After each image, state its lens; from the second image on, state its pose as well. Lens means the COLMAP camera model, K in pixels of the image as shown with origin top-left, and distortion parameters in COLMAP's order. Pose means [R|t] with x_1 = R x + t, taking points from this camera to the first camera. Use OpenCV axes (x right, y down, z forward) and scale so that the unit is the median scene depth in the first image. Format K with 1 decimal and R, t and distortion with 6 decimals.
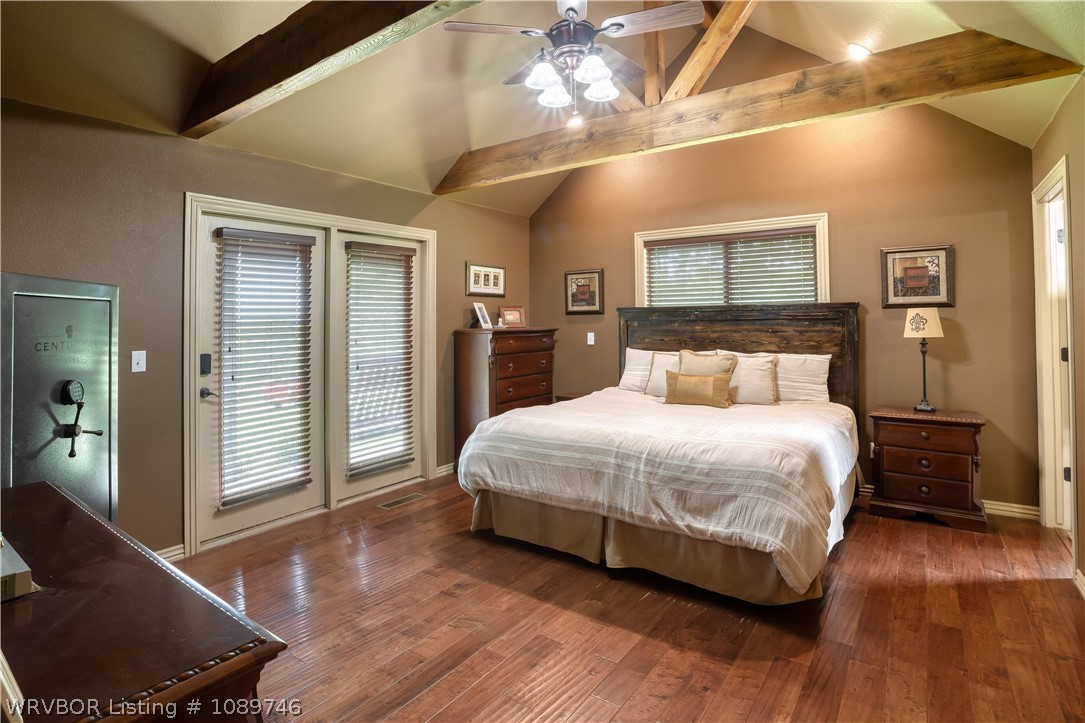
lens RADIAL K [[530.0, 0, 544.9], [0, 530.0, 327.7], [0, 0, 1]] dist [-0.099616, 0.054768]
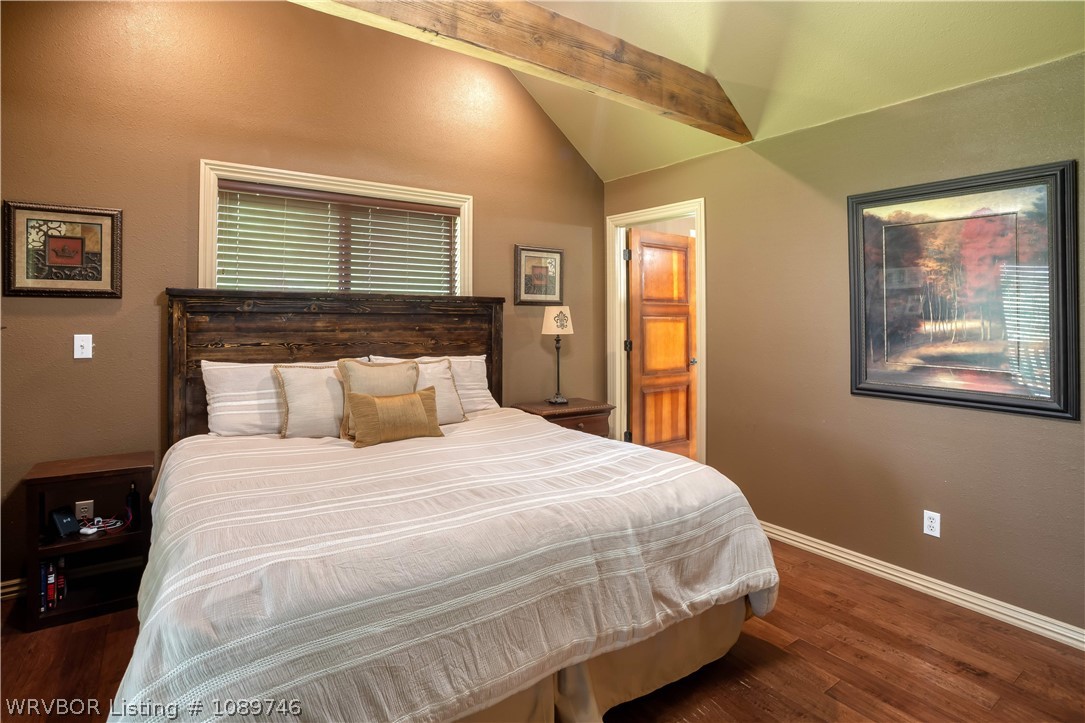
lens RADIAL K [[547.0, 0, 529.5], [0, 547.0, 316.9], [0, 0, 1]] dist [-0.066359, 0.023201]
pose [[0.358552, 0.010669, 0.933449, -0.317332], [-0.002974, 0.999943, -0.010286, -0.004231], [-0.933505, 0.000912, 0.358563, 0.603188]]
